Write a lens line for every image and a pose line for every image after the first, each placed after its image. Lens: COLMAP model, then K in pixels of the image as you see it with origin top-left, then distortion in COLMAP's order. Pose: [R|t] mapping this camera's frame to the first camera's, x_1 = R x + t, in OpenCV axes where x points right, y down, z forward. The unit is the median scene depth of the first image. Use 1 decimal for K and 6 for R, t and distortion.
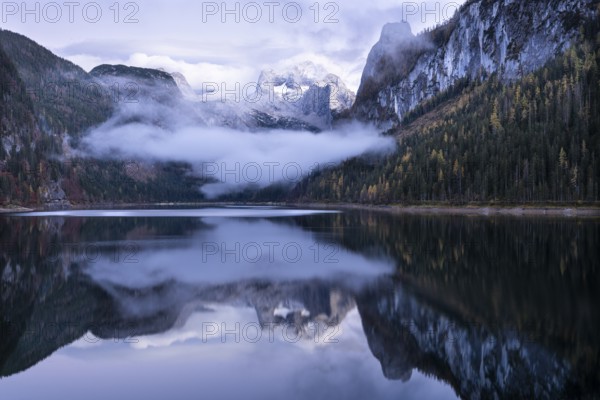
lens RADIAL K [[648.4, 0, 309.1], [0, 648.4, 198.5], [0, 0, 1]] dist [0.008926, 0.000000]
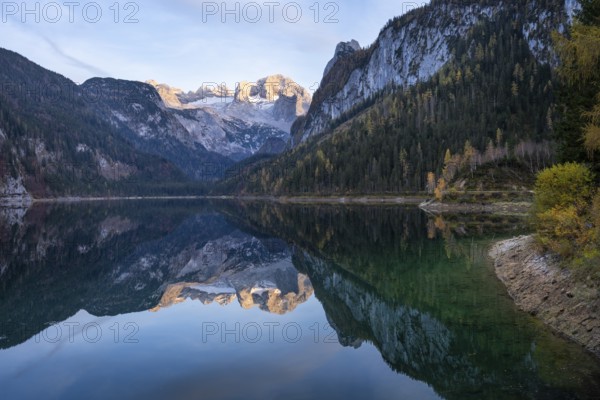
lens RADIAL K [[561.5, 0, 314.2], [0, 561.5, 198.1], [0, 0, 1]] dist [0.011213, 0.000000]
pose [[0.999222, -0.007981, 0.038635, 0.077956], [0.007634, 0.999929, 0.009122, 0.002331], [-0.038705, -0.008820, 0.999212, -0.030670]]
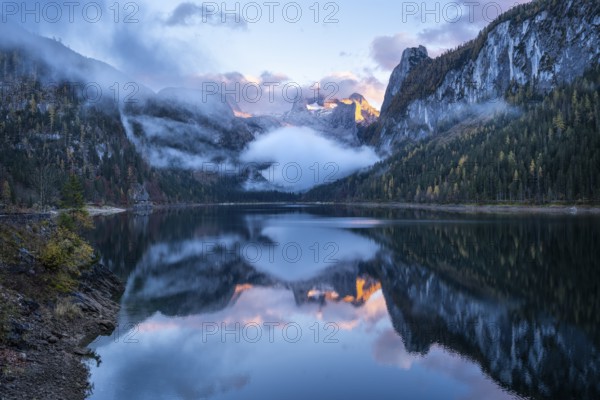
lens RADIAL K [[533.8, 0, 304.7], [0, 533.8, 198.6], [0, 0, 1]] dist [0.016645, -0.030715]
pose [[0.998834, -0.005587, -0.047953, -0.045785], [0.005604, 0.999984, 0.000234, -0.000436], [0.047951, -0.000502, 0.998850, 0.067160]]
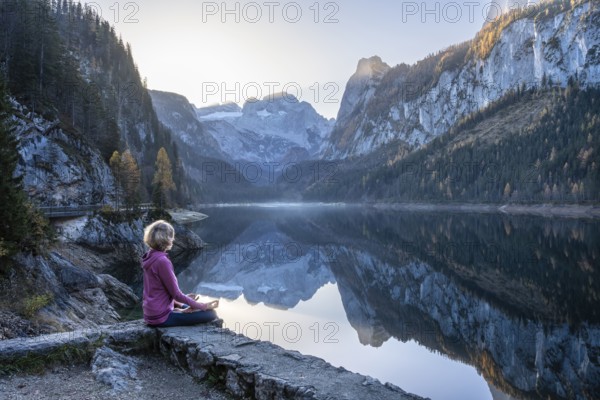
lens RADIAL K [[476.7, 0, 283.9], [0, 476.7, 194.8], [0, 0, 1]] dist [-0.013872, -0.011027]
pose [[0.998426, 0.000649, 0.056081, -0.197281], [-0.000107, 0.999953, -0.009658, 0.000293], [-0.056085, 0.009637, 0.998379, 0.246197]]
